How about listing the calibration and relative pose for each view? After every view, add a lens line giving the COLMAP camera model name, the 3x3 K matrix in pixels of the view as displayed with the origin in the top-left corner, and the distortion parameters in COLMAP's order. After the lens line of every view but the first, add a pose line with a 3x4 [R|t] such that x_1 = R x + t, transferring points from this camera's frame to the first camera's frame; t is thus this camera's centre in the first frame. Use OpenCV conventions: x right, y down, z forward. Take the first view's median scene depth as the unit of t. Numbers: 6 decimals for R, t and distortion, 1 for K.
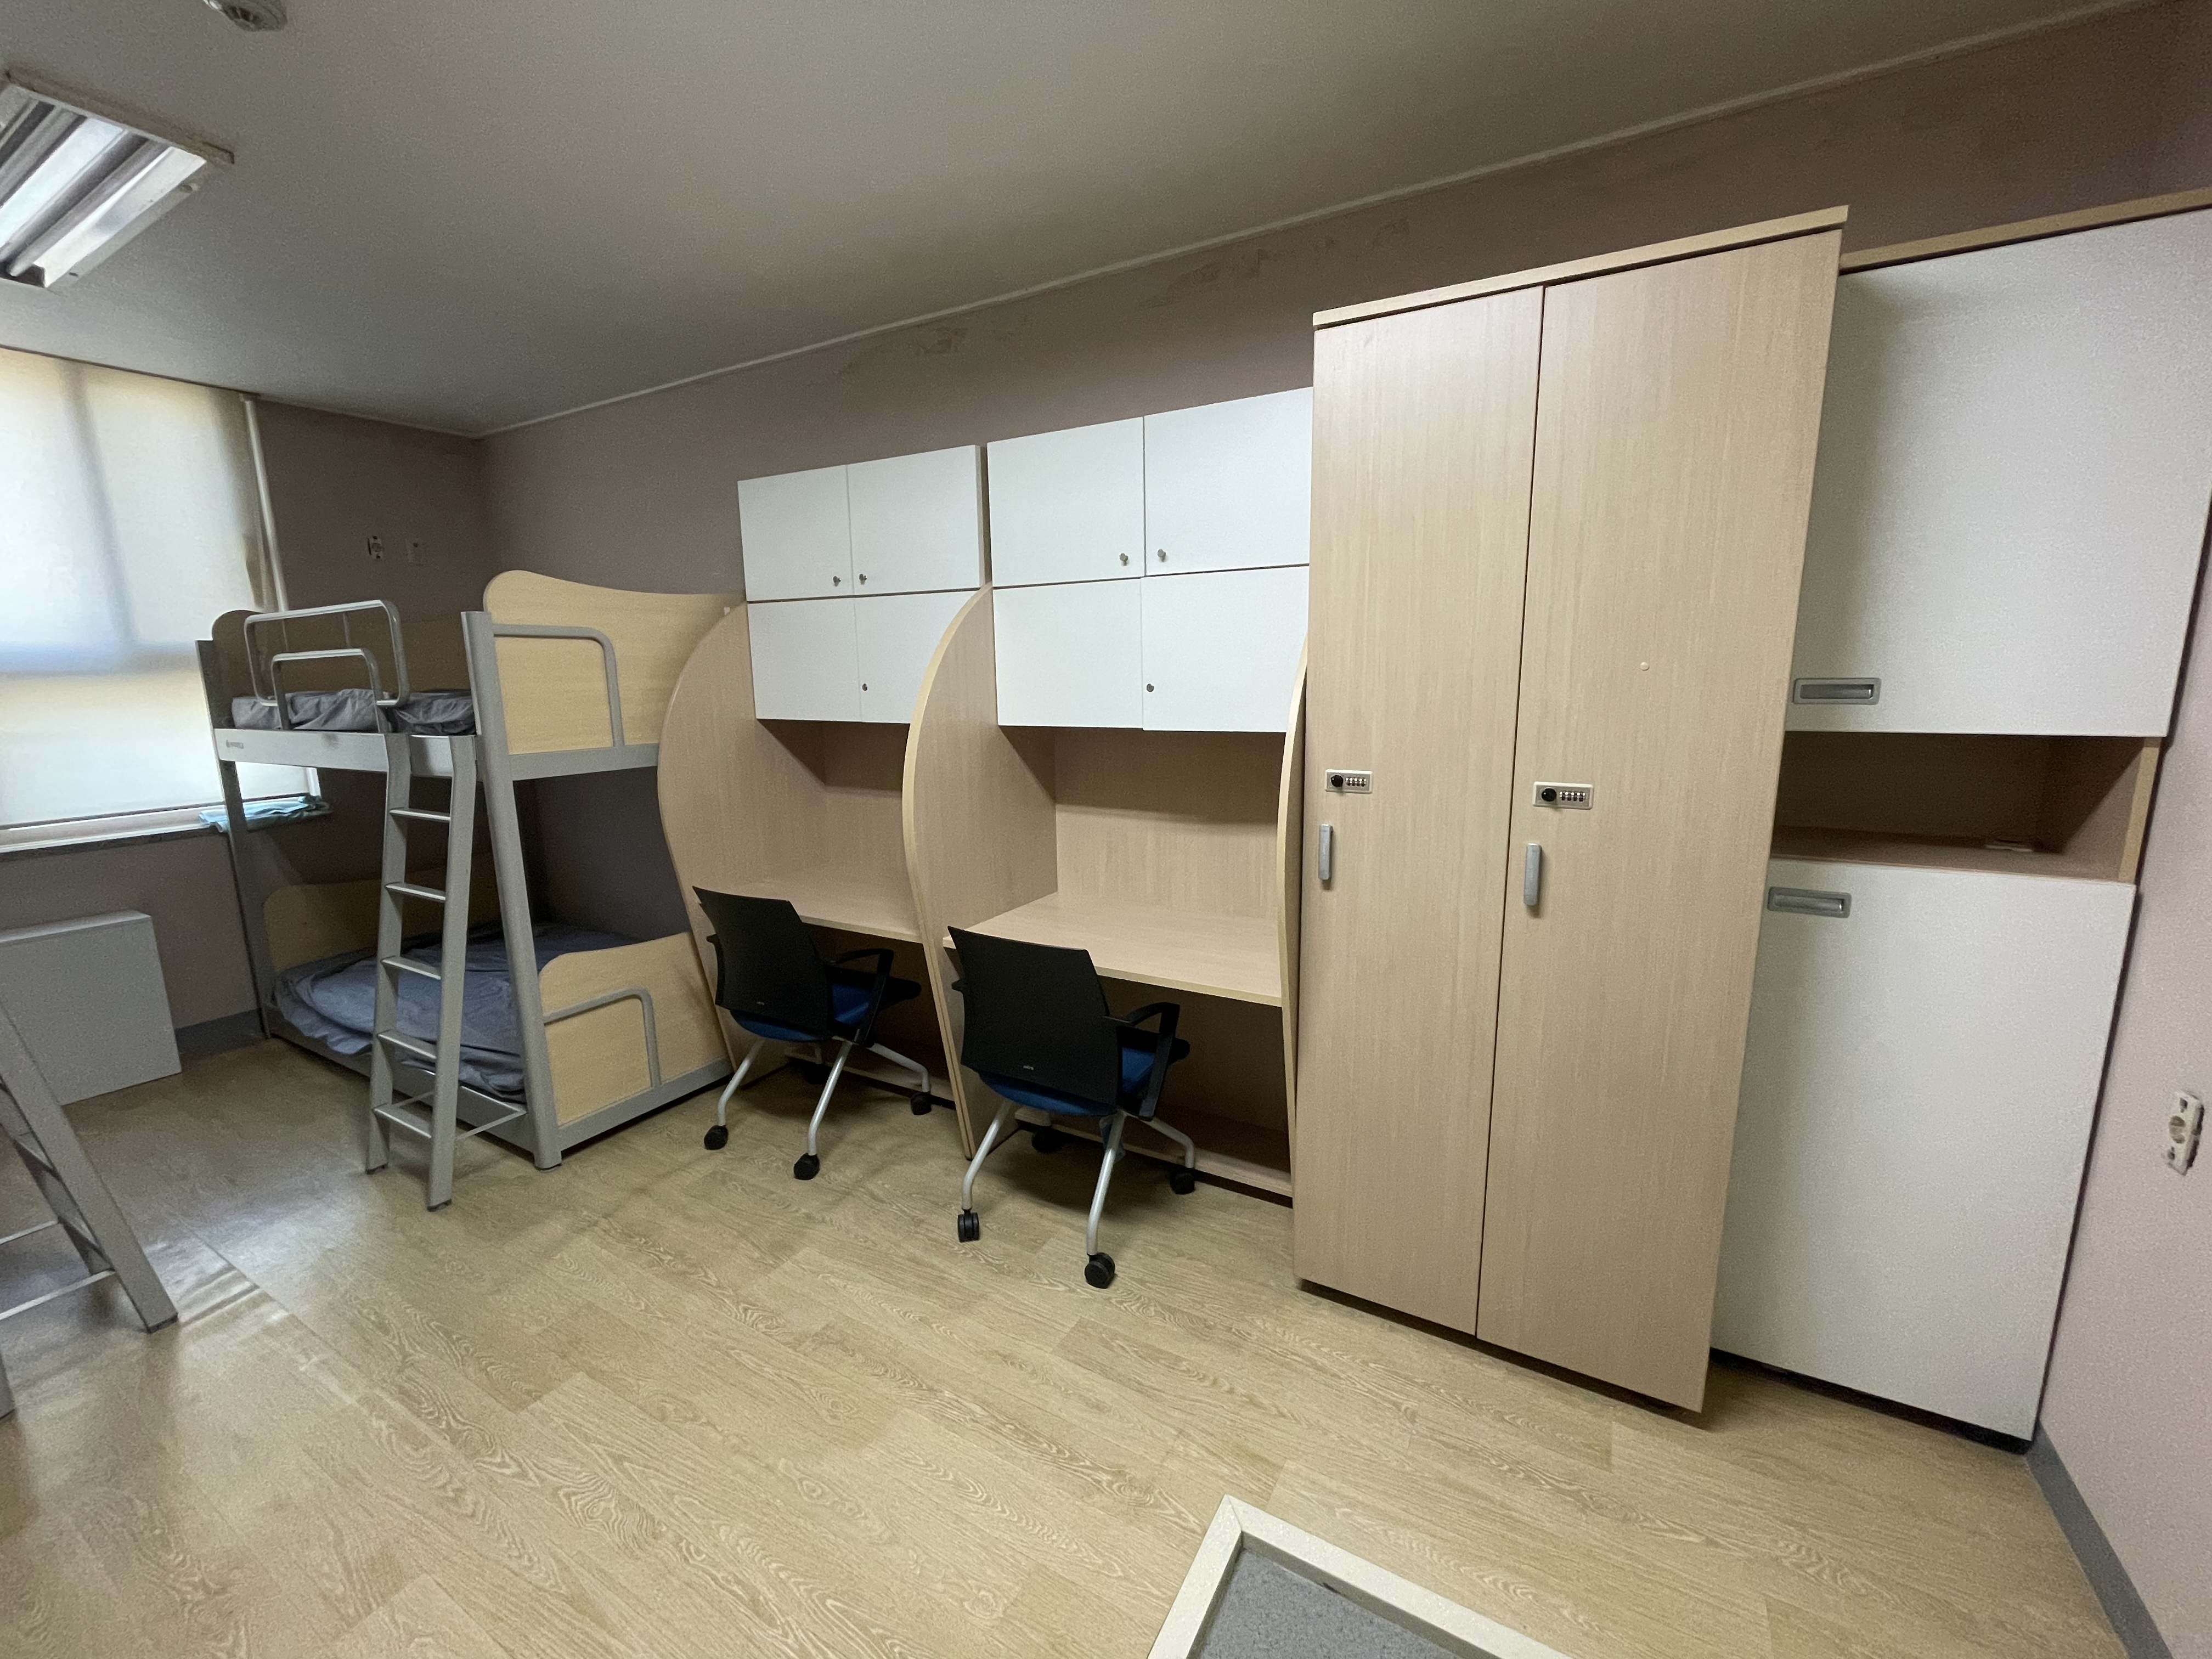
lens RADIAL K [[884.4, 0, 1108.7], [0, 884.4, 821.6], [0, 0, 1]] dist [-0.009158, -0.000445]
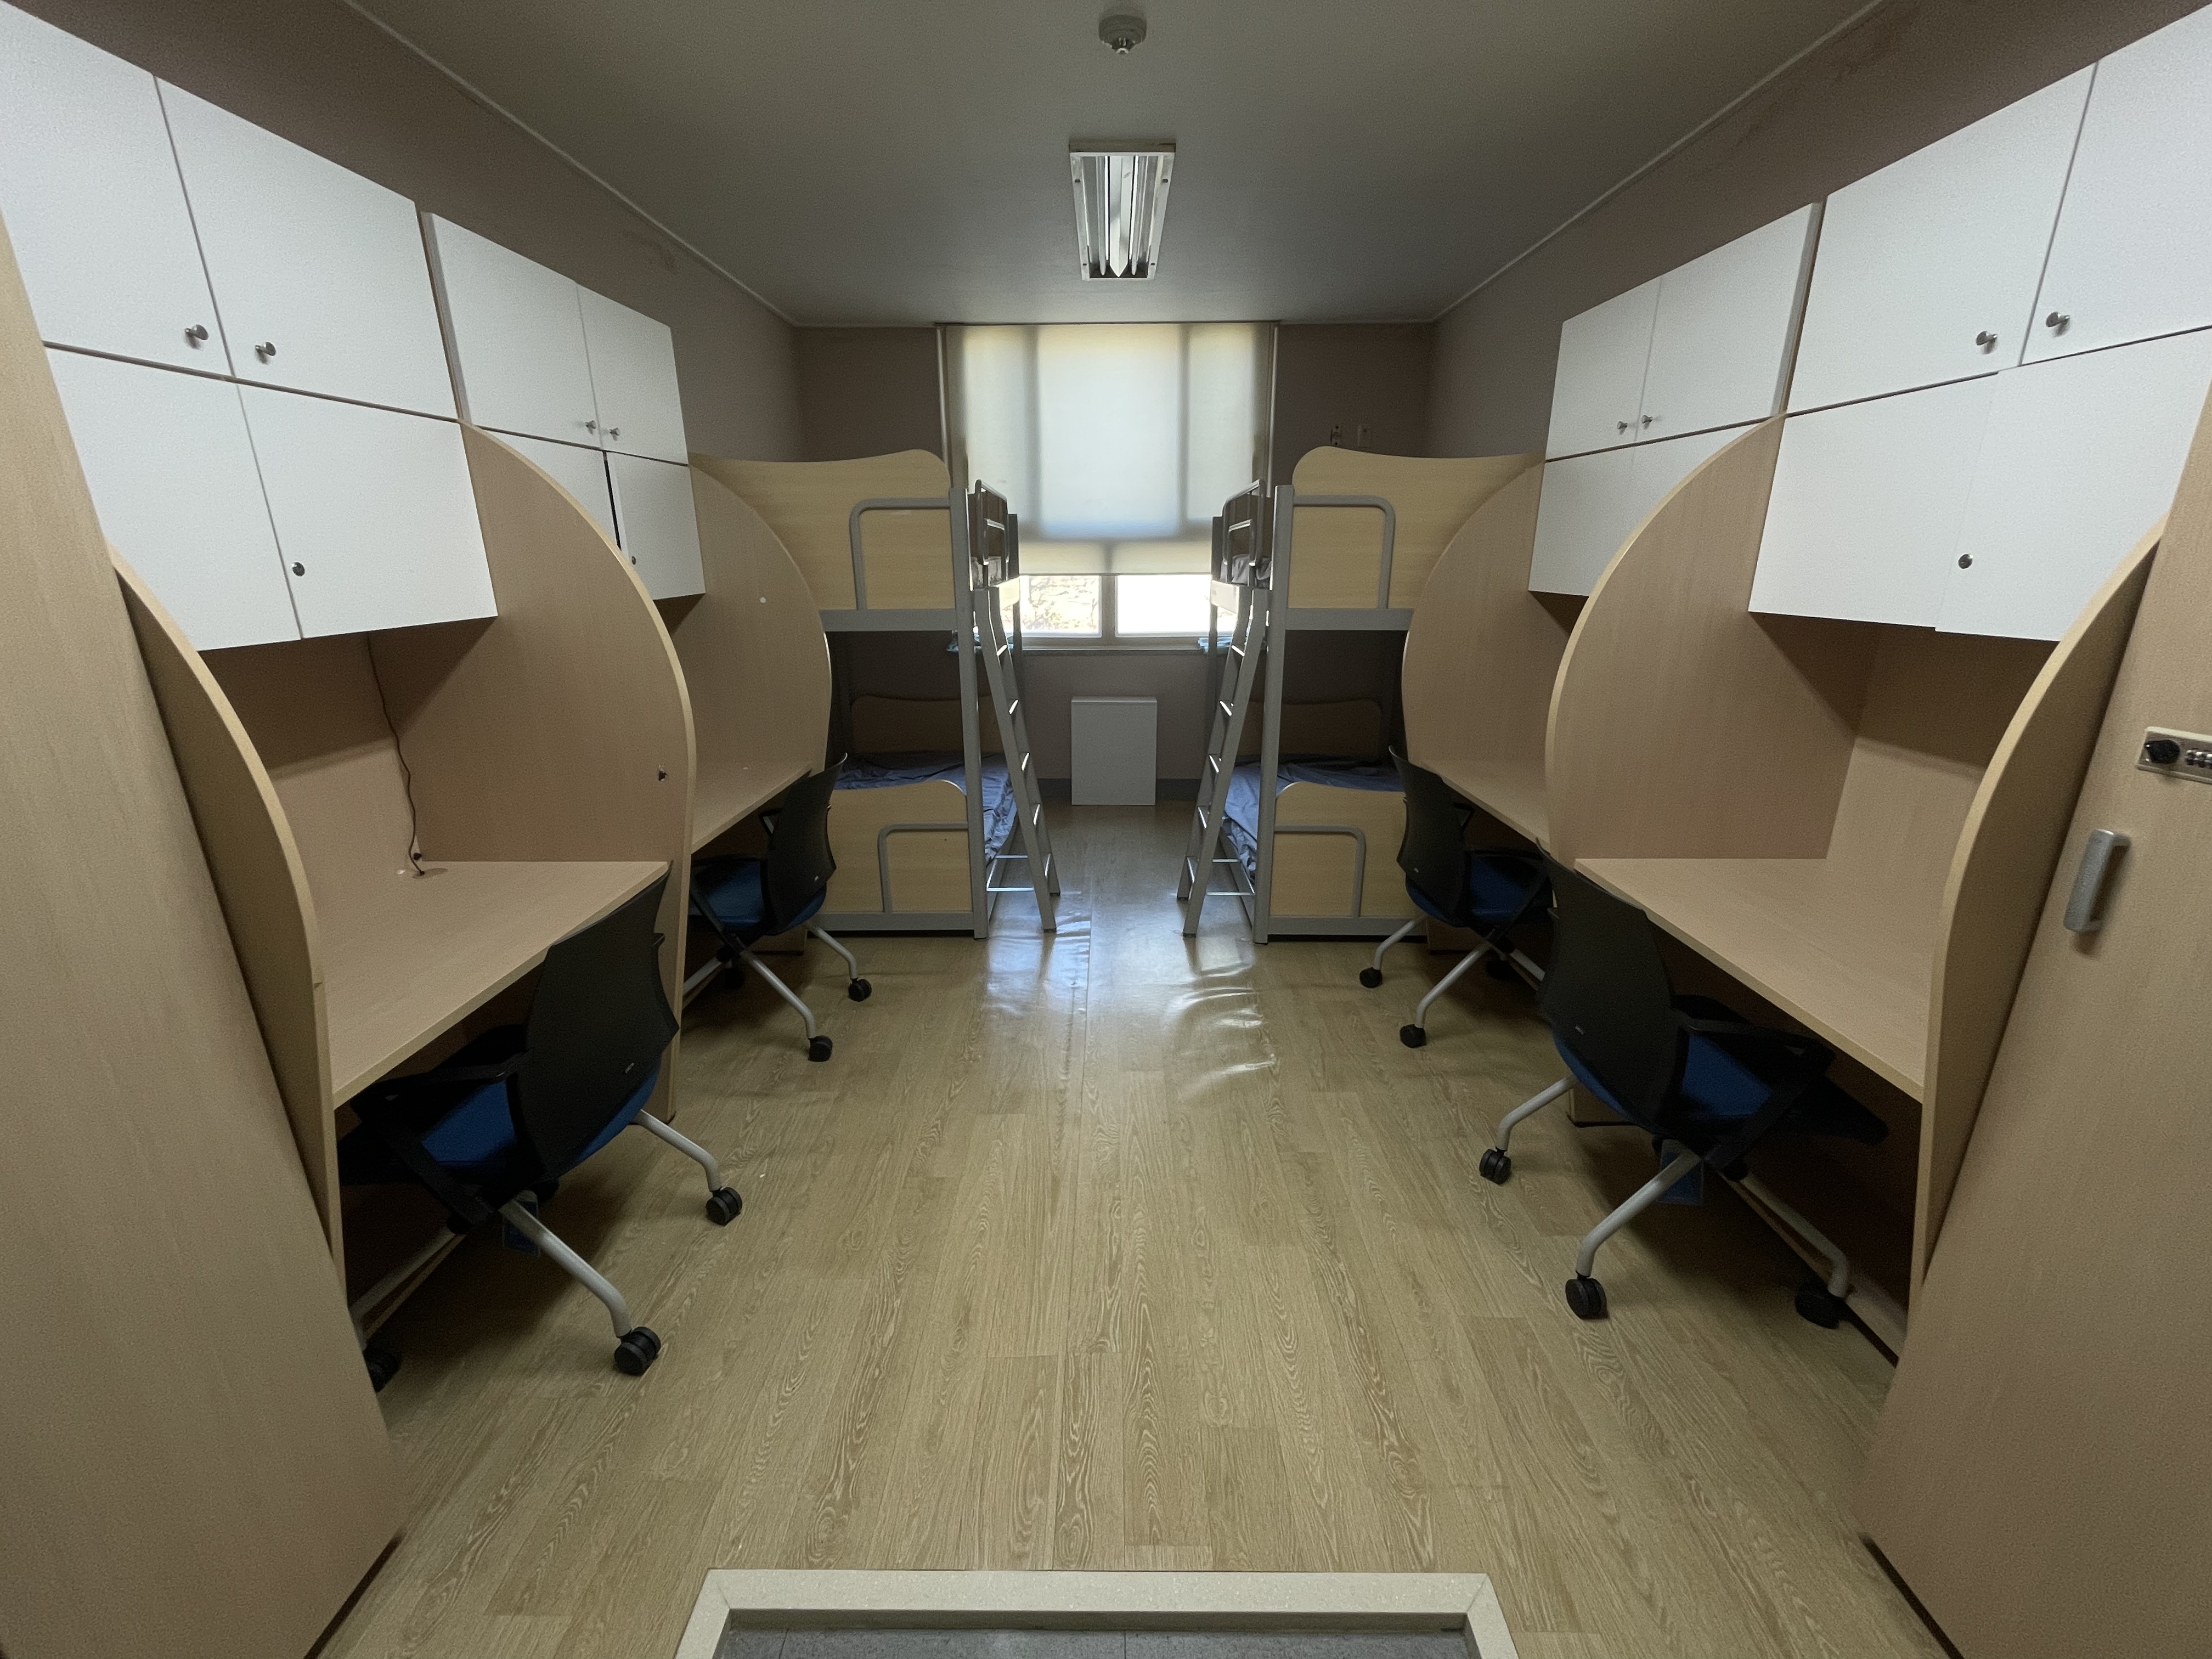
lens RADIAL K [[884.4, 0, 1107.2], [0, 884.4, 828.1], [0, 0, 1]] dist [-0.009158, -0.000445]
pose [[0.482748, 0.269828, -0.833155, 0.305377], [-0.153477, 0.962695, 0.222854, -0.017614], [0.862206, 0.020288, 0.506152, 0.183814]]
